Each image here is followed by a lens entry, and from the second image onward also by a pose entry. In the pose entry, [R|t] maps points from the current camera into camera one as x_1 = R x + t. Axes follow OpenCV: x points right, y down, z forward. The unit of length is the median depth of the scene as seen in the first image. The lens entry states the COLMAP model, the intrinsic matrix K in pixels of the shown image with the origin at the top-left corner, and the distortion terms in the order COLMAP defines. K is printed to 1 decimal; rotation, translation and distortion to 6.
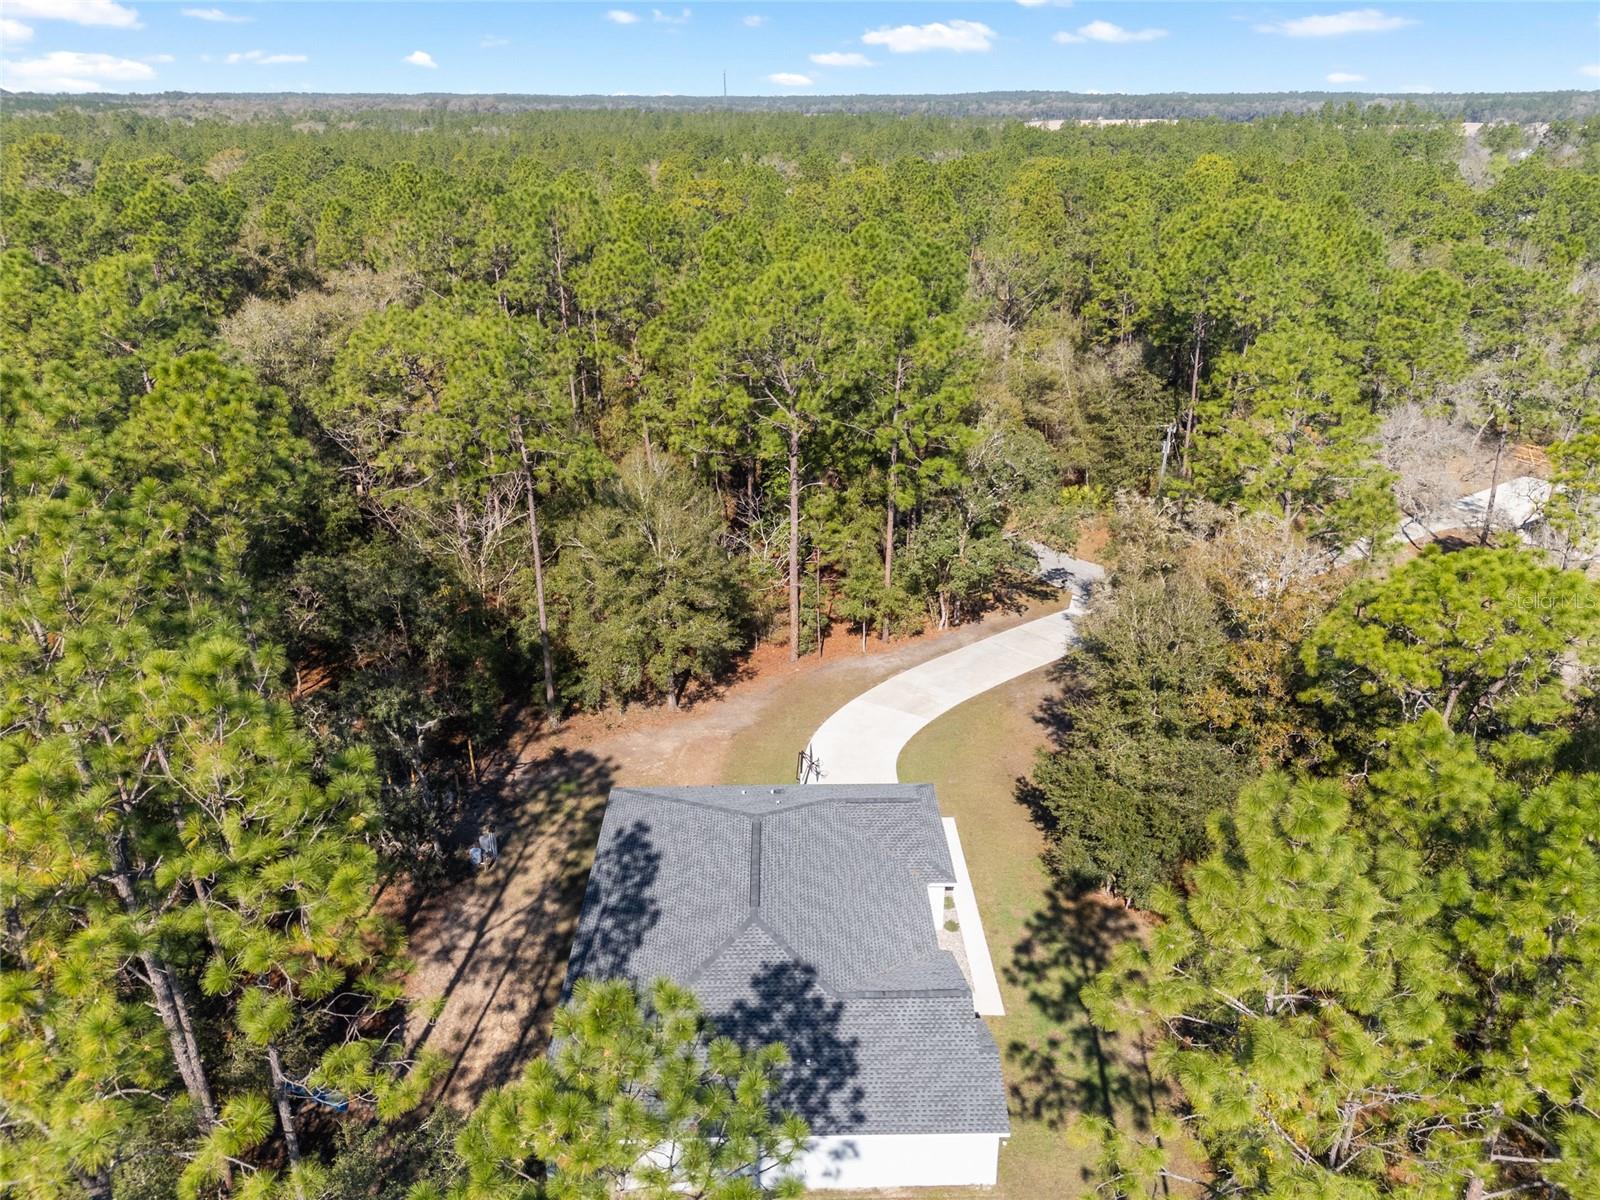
lens RADIAL K [[1177.4, 0, 808.7], [0, 1177.4, 614.1], [0, 0, 1]] dist [0.065604, -0.059068]
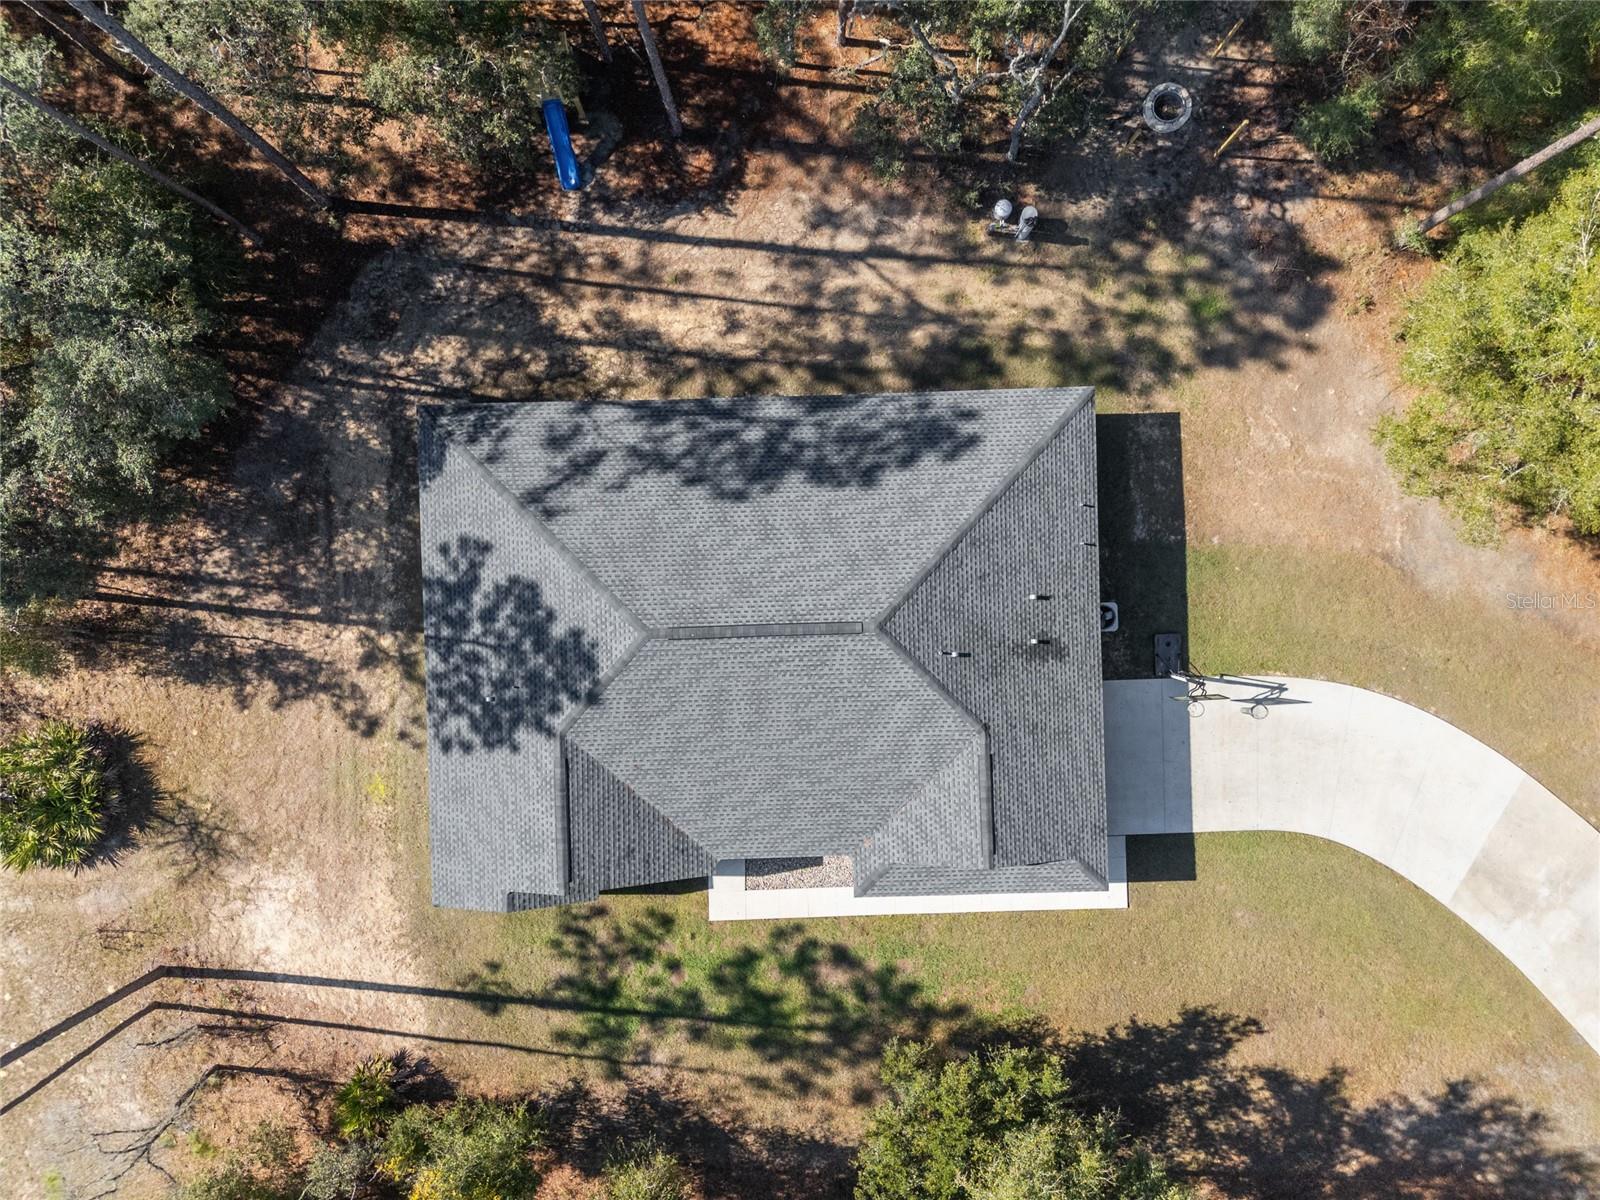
lens RADIAL K [[1177.4, 0, 787.0], [0, 1177.4, 608.6], [0, 0, 1]] dist [0.065604, -0.059068]
pose [[0.004018, 0.999920, 0.012030, -0.061266], [-0.412959, -0.009297, 0.910702, -0.430784], [0.910741, -0.008627, 0.412888, 0.672724]]
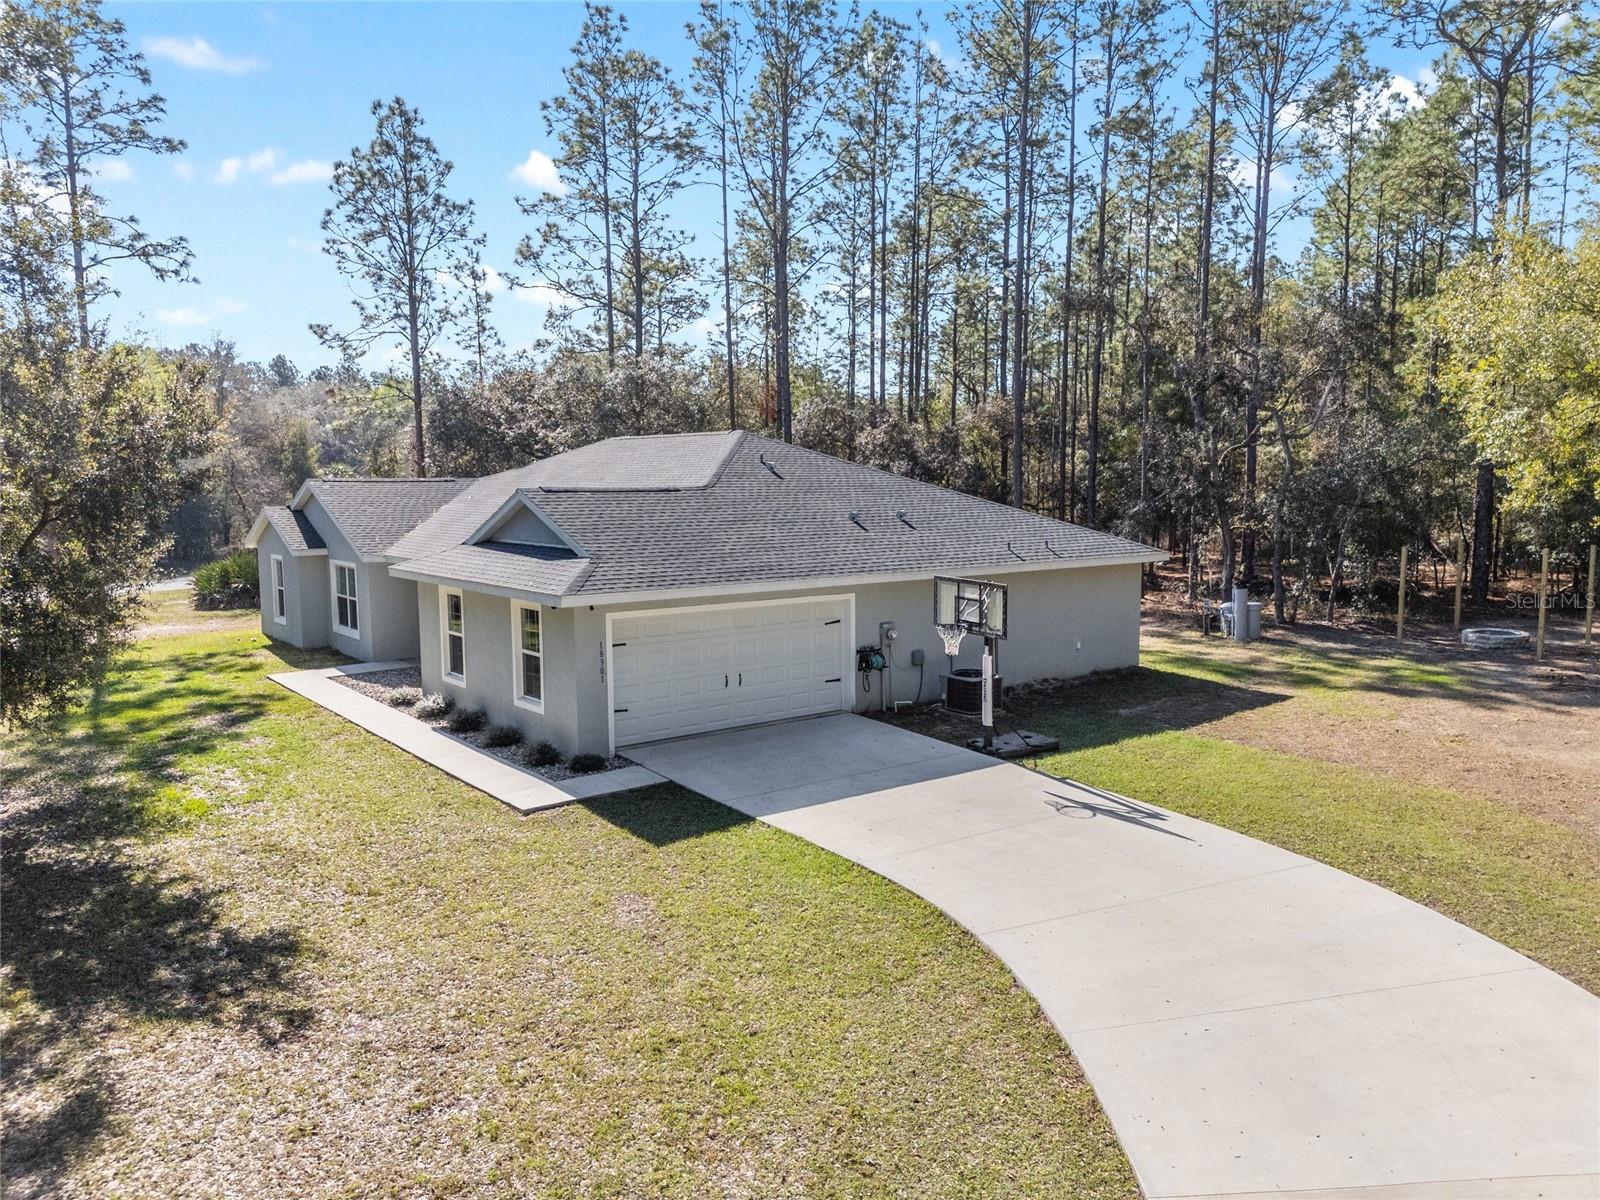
lens RADIAL K [[1177.4, 0, 804.5], [0, 1177.4, 591.2], [0, 0, 1]] dist [0.065604, -0.059068]
pose [[-0.806625, 0.059529, -0.588059, 0.286750], [-0.233101, 0.882239, 0.409047, -0.002555], [0.543158, 0.467024, -0.697759, 1.474857]]
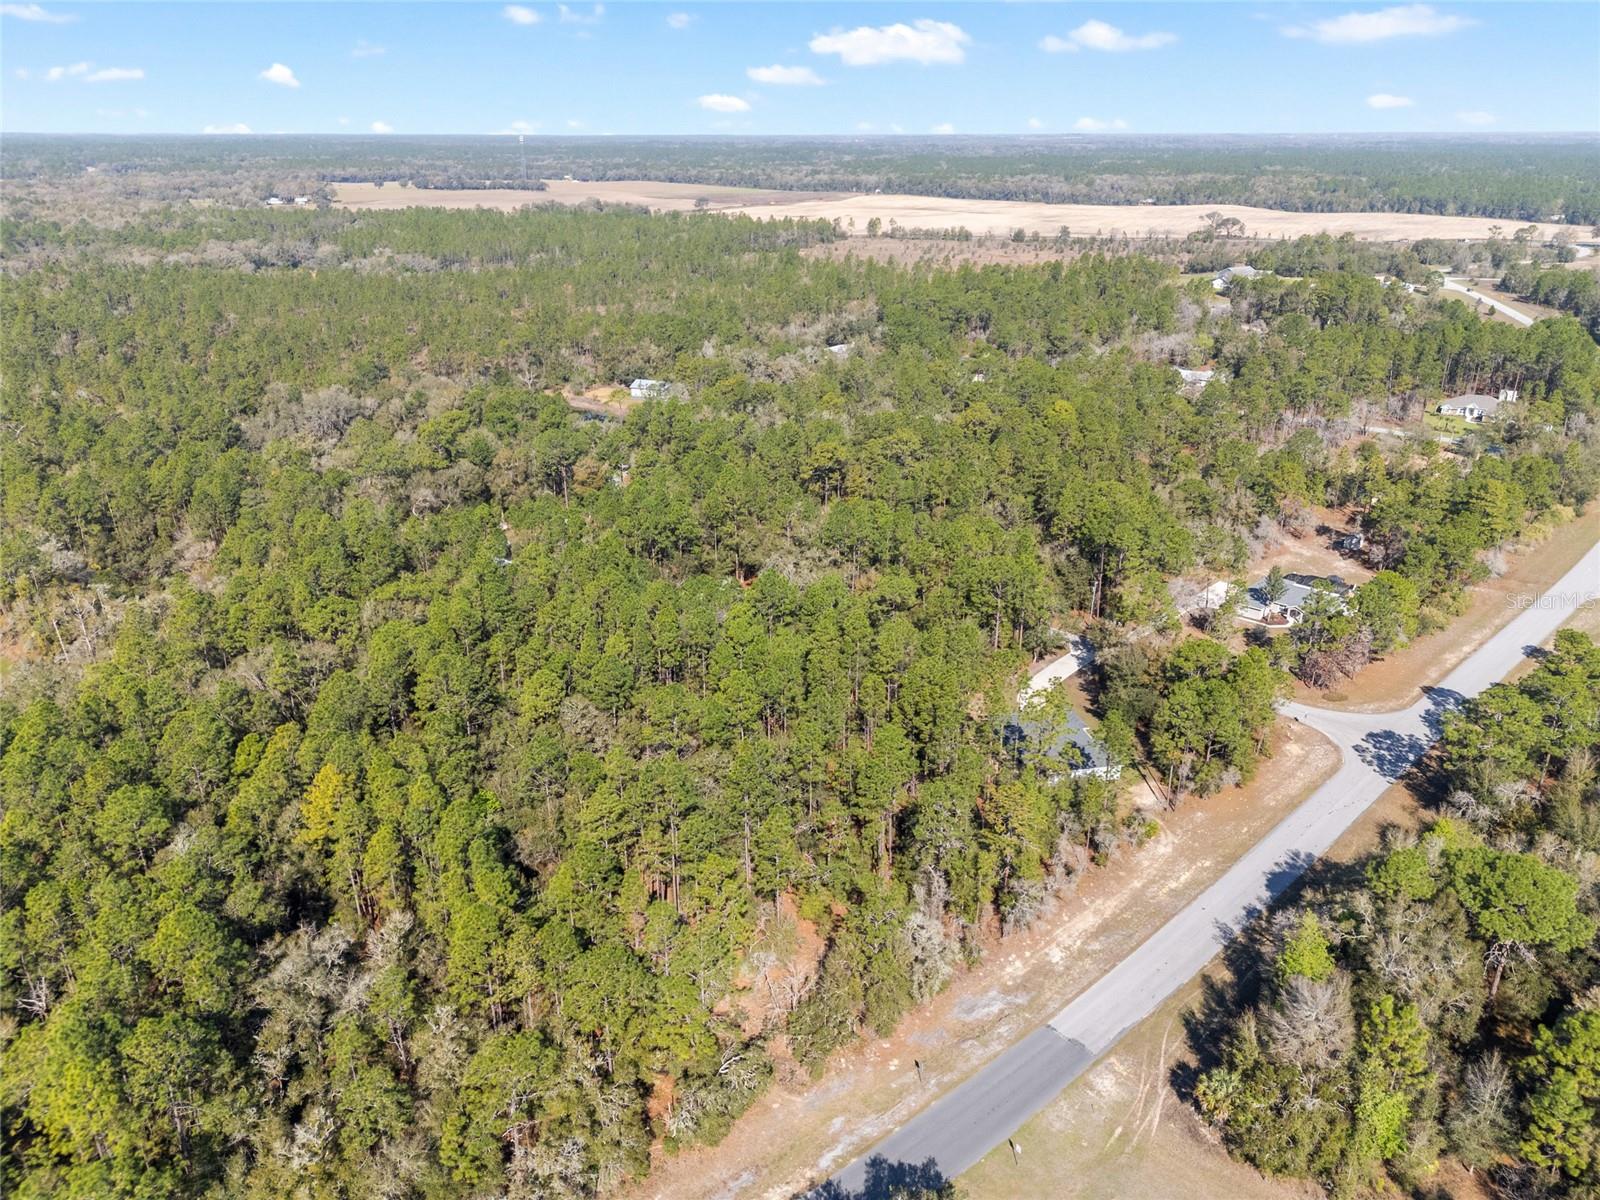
lens RADIAL K [[1177.4, 0, 790.8], [0, 1177.4, 604.4], [0, 0, 1]] dist [0.065604, -0.059068]
pose [[0.984010, -0.073936, 0.162042, -1.551158], [0.078253, 0.996725, -0.020415, -0.196944], [-0.160001, 0.032768, 0.986573, -2.930240]]
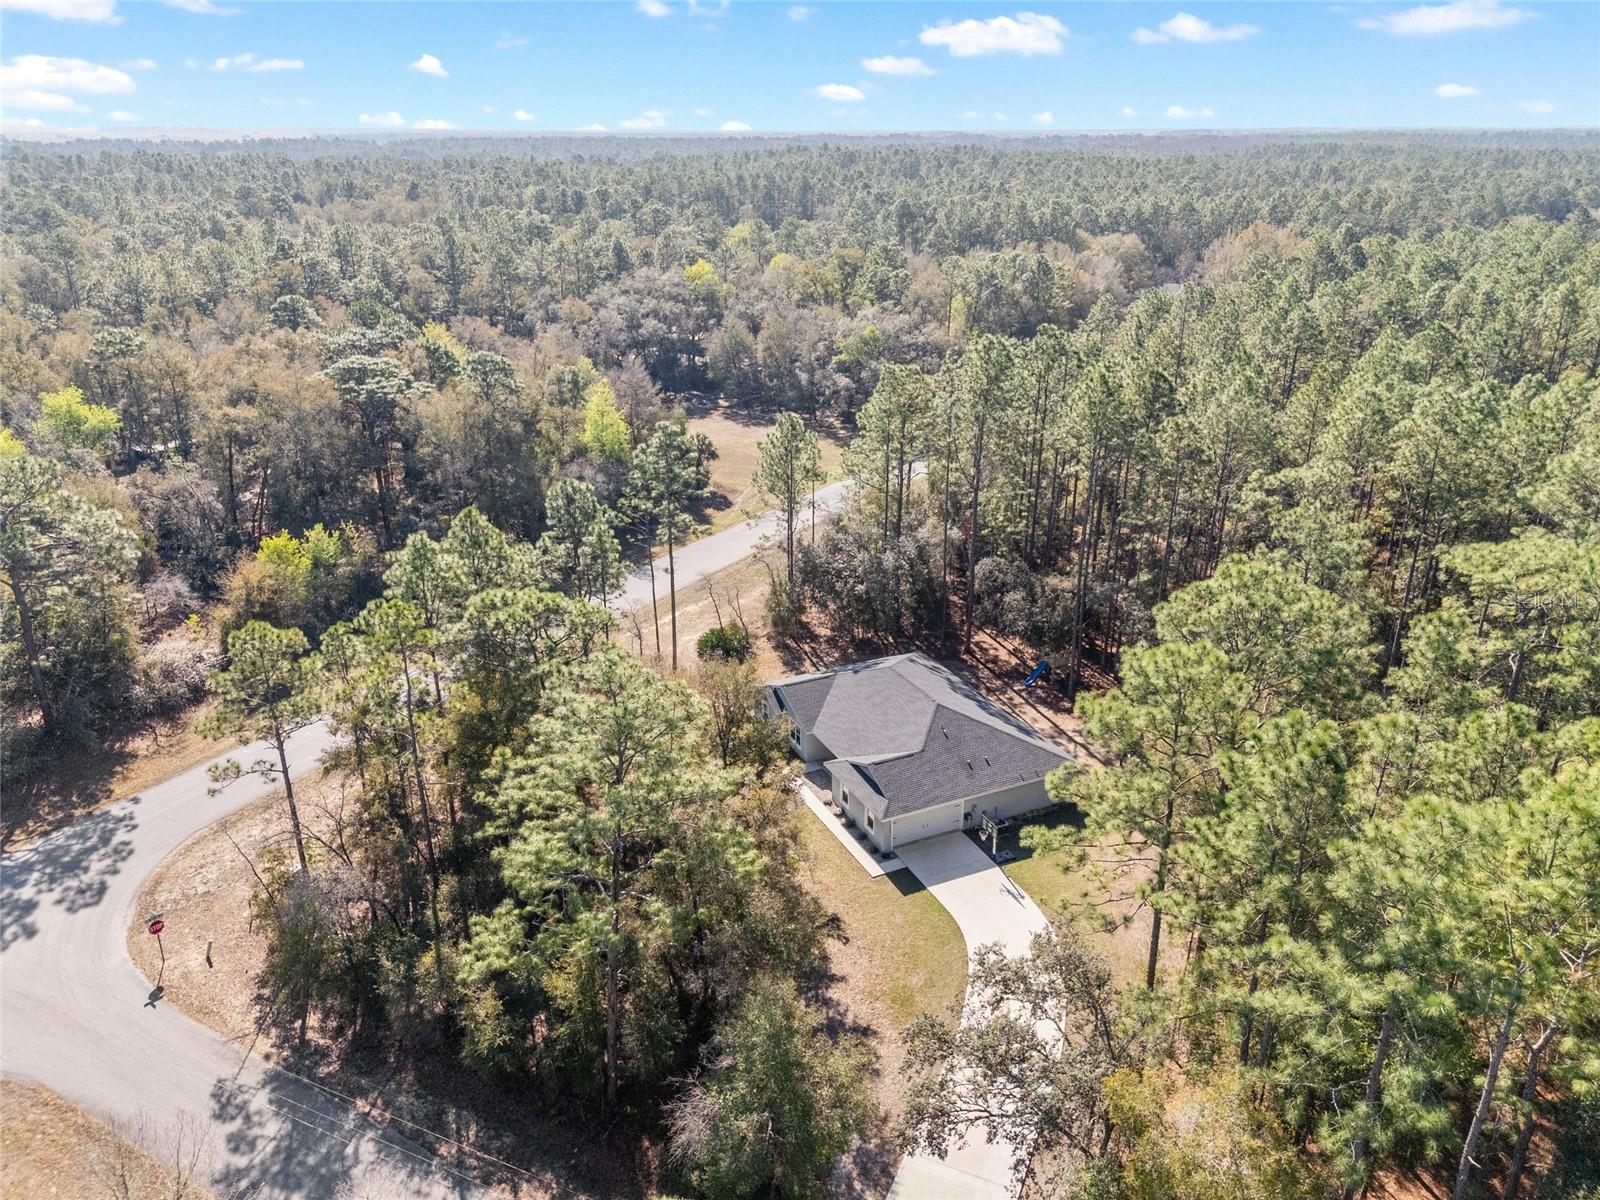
lens RADIAL K [[1177.4, 0, 801.9], [0, 1177.4, 600.6], [0, 0, 1]] dist [0.065604, -0.059068]
pose [[-0.908538, 0.151078, -0.389530, 0.760852], [-0.171716, 0.714923, 0.677790, -1.024904], [0.380883, 0.682687, -0.623592, 1.874221]]
